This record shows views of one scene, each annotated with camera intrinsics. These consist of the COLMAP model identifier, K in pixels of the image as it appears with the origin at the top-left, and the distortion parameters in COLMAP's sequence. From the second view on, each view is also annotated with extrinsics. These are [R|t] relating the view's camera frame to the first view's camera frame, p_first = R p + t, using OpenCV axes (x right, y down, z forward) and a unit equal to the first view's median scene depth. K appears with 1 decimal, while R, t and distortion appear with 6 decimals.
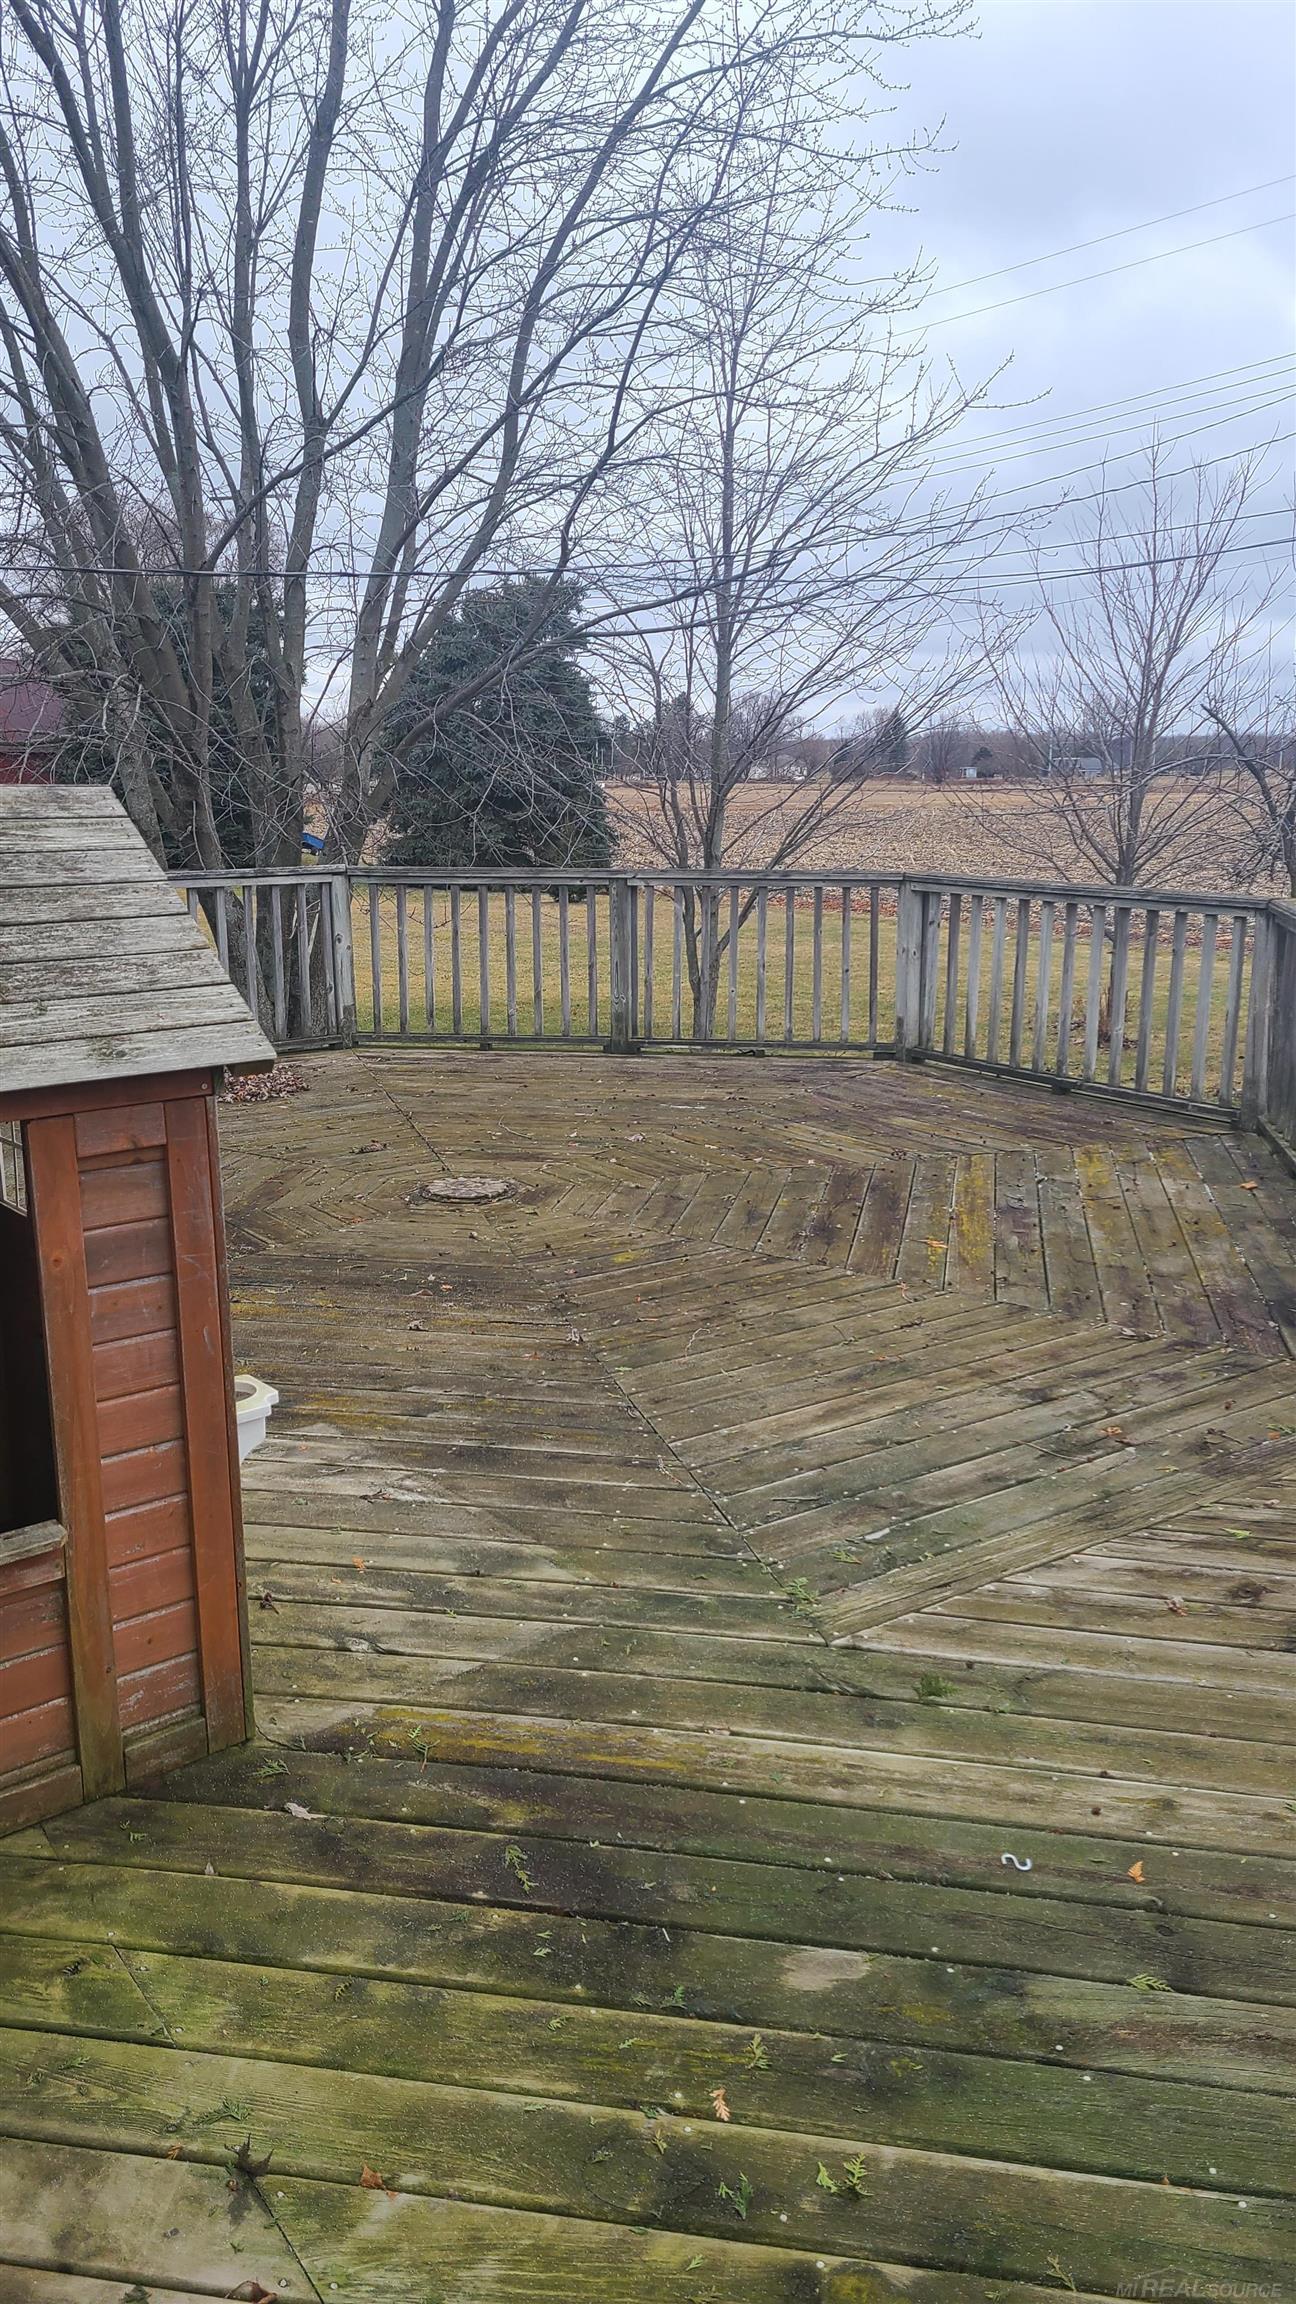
lens RADIAL K [[1699.9, 0, 648.9], [0, 1699.9, 1134.5], [0, 0, 1]] dist [0.061950, -0.049476]
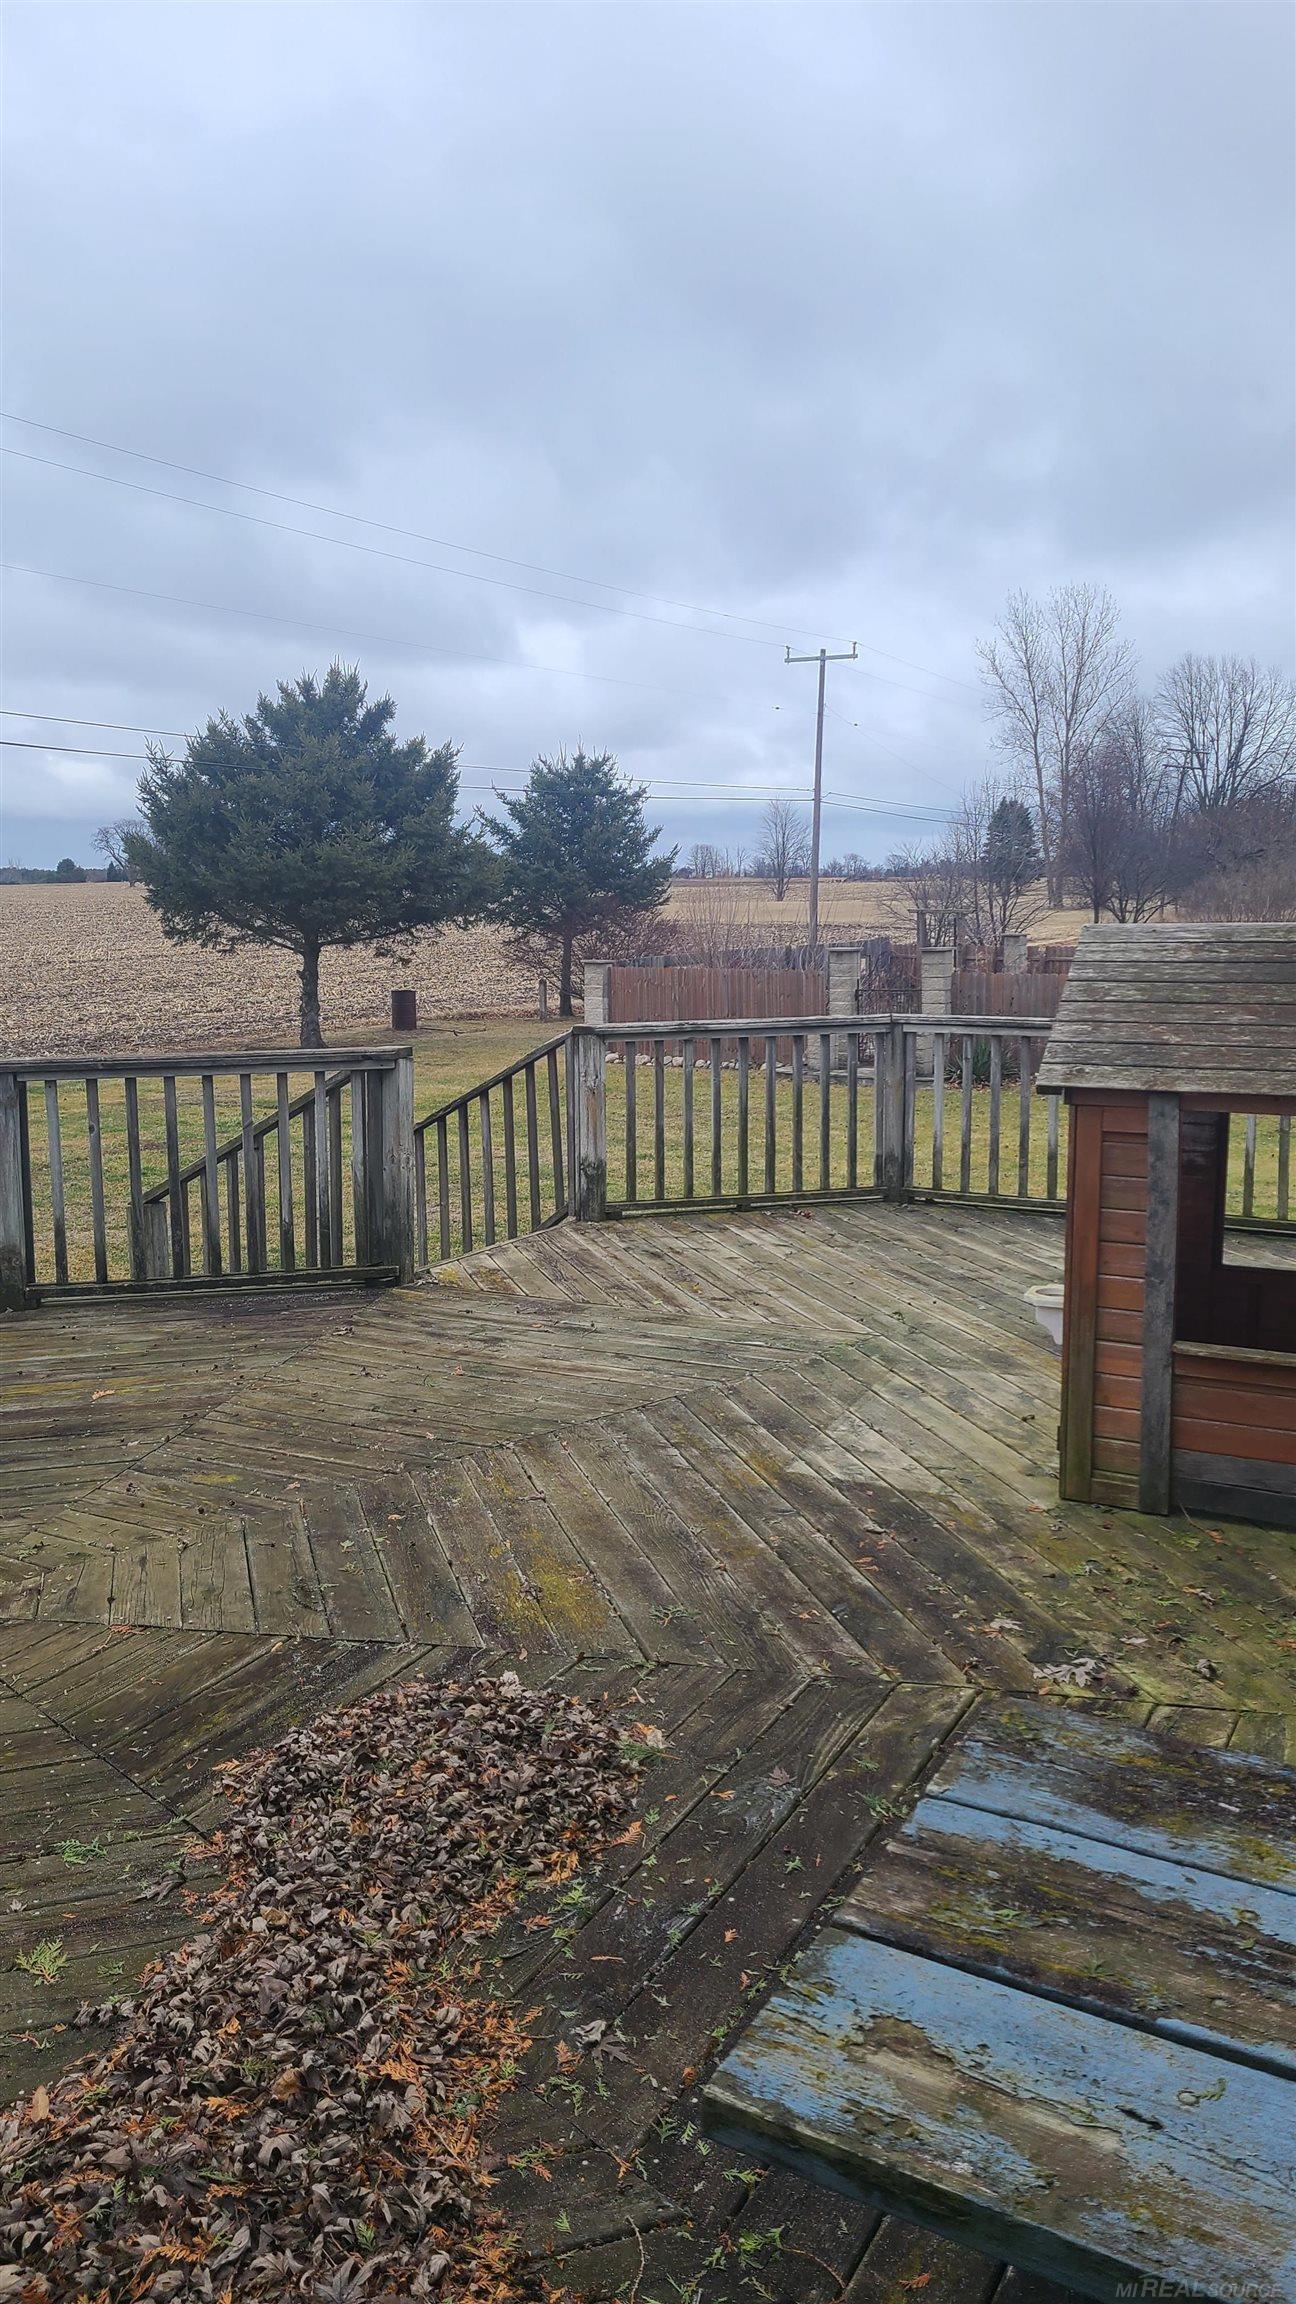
lens RADIAL K [[1699.9, 0, 648.9], [0, 1699.9, 1134.5], [0, 0, 1]] dist [0.061950, -0.049476]
pose [[-0.440859, -0.115178, 0.890156, -1.215065], [0.201647, 0.953673, 0.223265, -0.344251], [-0.874632, 0.277925, -0.397210, 1.553489]]
